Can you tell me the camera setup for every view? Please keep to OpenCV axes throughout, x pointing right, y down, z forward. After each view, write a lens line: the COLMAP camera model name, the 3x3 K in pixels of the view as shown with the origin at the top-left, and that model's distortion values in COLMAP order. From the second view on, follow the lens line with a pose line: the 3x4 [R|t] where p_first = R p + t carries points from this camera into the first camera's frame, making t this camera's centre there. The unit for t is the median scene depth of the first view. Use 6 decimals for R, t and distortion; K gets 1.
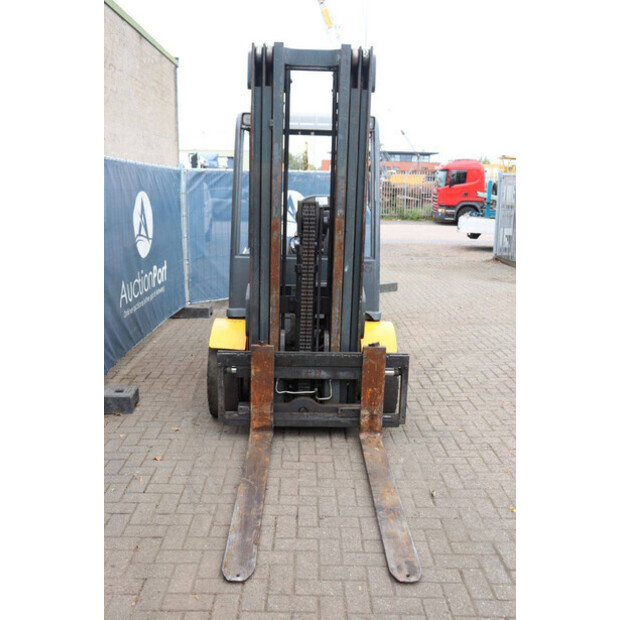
lens RADIAL K [[599.9, 0, 310.0], [0, 599.9, 310.0], [0, 0, 1]] dist [-0.067778, 0.009664]
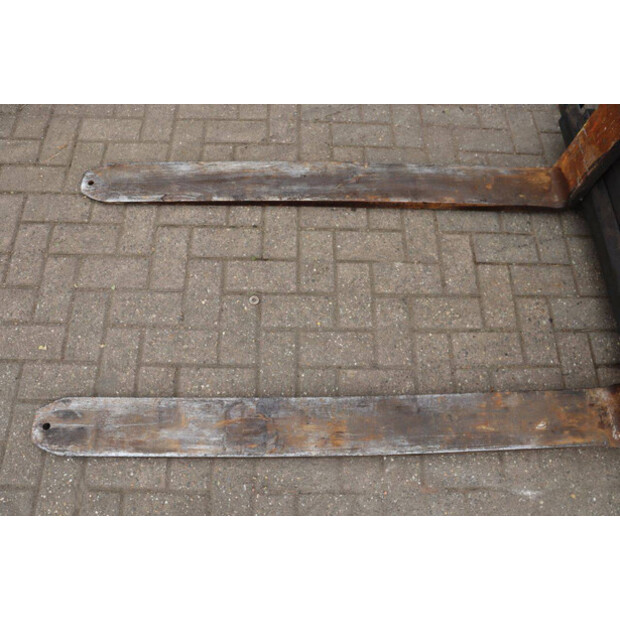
lens RADIAL K [[502.3, 0, 310.0], [0, 502.3, 310.0], [0, 0, 1]] dist [-0.148375, 0.101117]
pose [[0.004441, 0.909436, -0.415820, 0.169192], [-0.250001, 0.403629, 0.880104, -0.043518], [0.968235, 0.100047, 0.229153, 0.740467]]
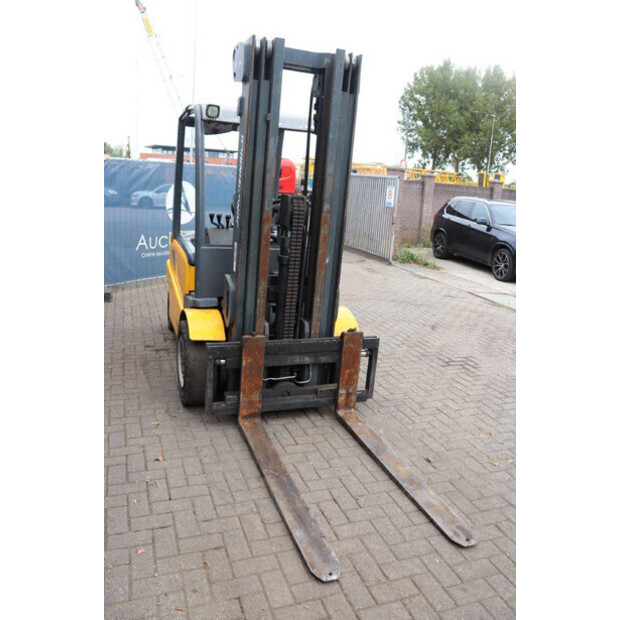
lens RADIAL K [[502.3, 0, 310.0], [0, 502.3, 310.0], [0, 0, 1]] dist [-0.148375, 0.101117]
pose [[0.938257, -0.035869, 0.344075, -0.276030], [0.016838, 0.998166, 0.058141, -0.032881], [-0.345530, -0.048757, 0.937140, 0.168158]]
